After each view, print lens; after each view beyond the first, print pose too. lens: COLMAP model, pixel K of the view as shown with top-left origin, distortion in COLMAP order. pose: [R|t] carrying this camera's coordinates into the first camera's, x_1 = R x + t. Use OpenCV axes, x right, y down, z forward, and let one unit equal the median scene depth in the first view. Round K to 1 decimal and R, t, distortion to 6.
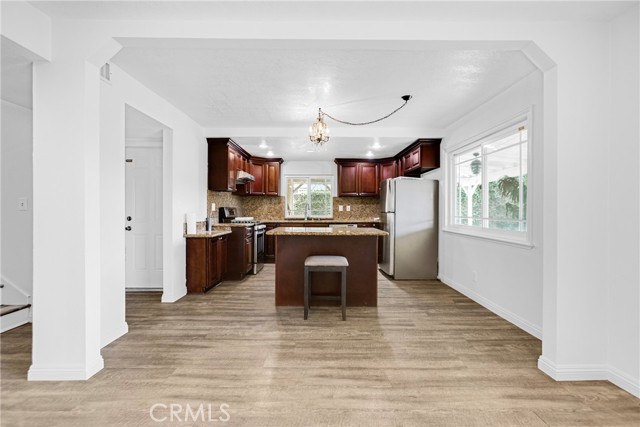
lens RADIAL K [[303.7, 0, 355.6], [0, 303.7, 211.6], [0, 0, 1]] dist [-0.001418, 0.000033]
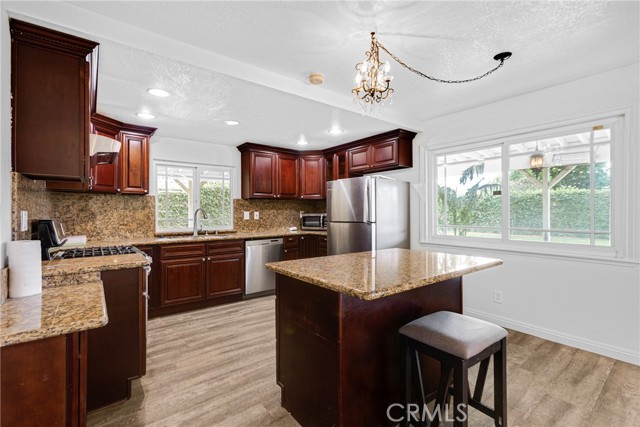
lens RADIAL K [[284.4, 0, 343.3], [0, 284.4, 211.7], [0, 0, 1]] dist [0.001094, 0.000434]
pose [[0.820475, -0.003282, 0.571673, -0.259352], [0.007050, 0.999966, -0.004377, -0.016332], [-0.571639, 0.007621, 0.820470, 0.367876]]
